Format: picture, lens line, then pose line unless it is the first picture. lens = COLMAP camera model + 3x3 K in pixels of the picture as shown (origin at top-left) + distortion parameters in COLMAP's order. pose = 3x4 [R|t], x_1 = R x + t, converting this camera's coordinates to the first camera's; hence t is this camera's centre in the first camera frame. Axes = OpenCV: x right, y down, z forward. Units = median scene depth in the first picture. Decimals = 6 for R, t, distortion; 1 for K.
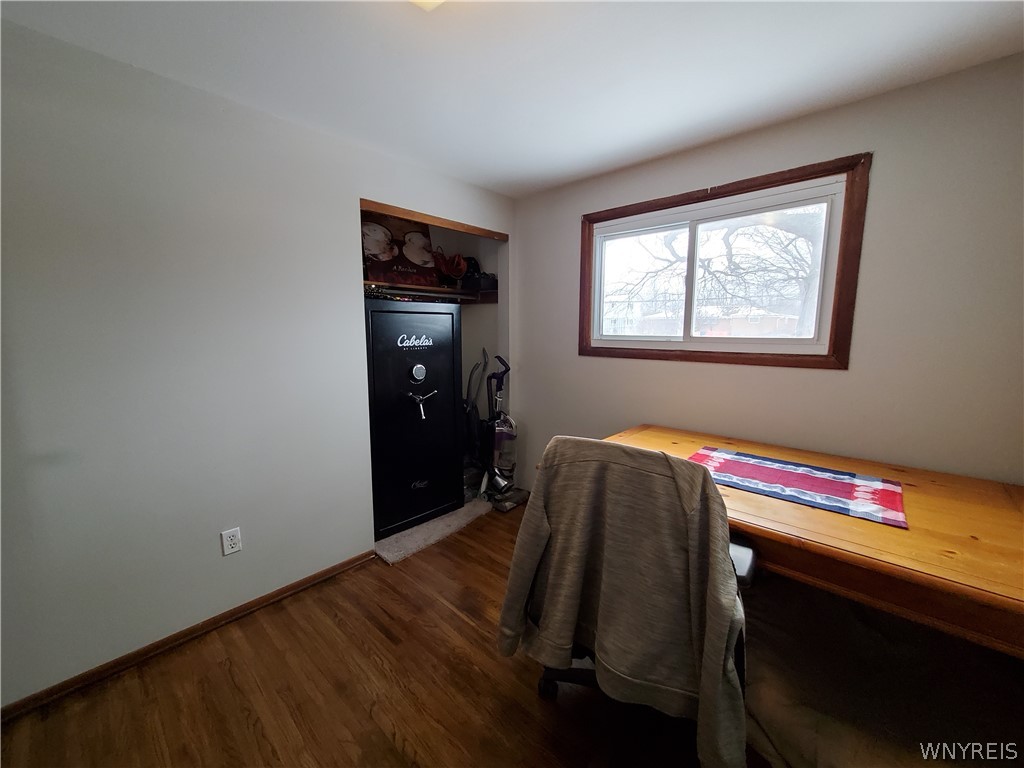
lens RADIAL K [[403.9, 0, 516.7], [0, 403.9, 381.3], [0, 0, 1]] dist [0.006030, -0.000314]
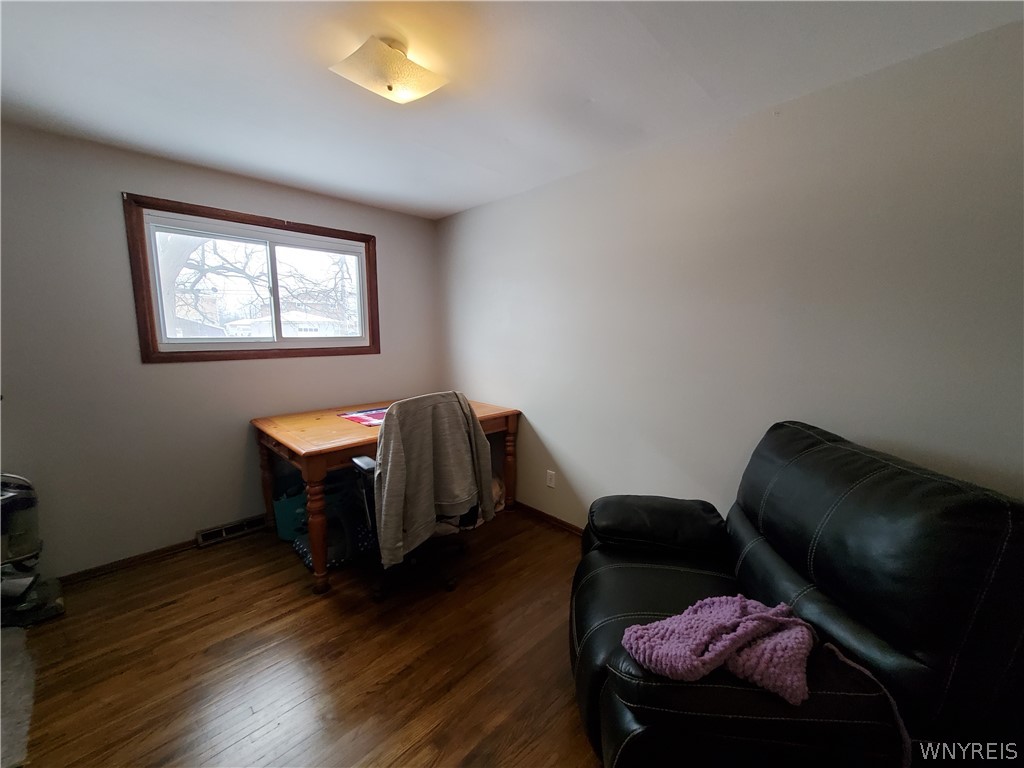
lens RADIAL K [[403.9, 0, 502.4], [0, 403.9, 382.3], [0, 0, 1]] dist [0.006030, -0.000314]
pose [[0.075145, -0.128802, 0.988819, -0.734281], [0.131044, 0.984298, 0.118254, -0.034571], [-0.988524, 0.120693, 0.090844, 0.246793]]
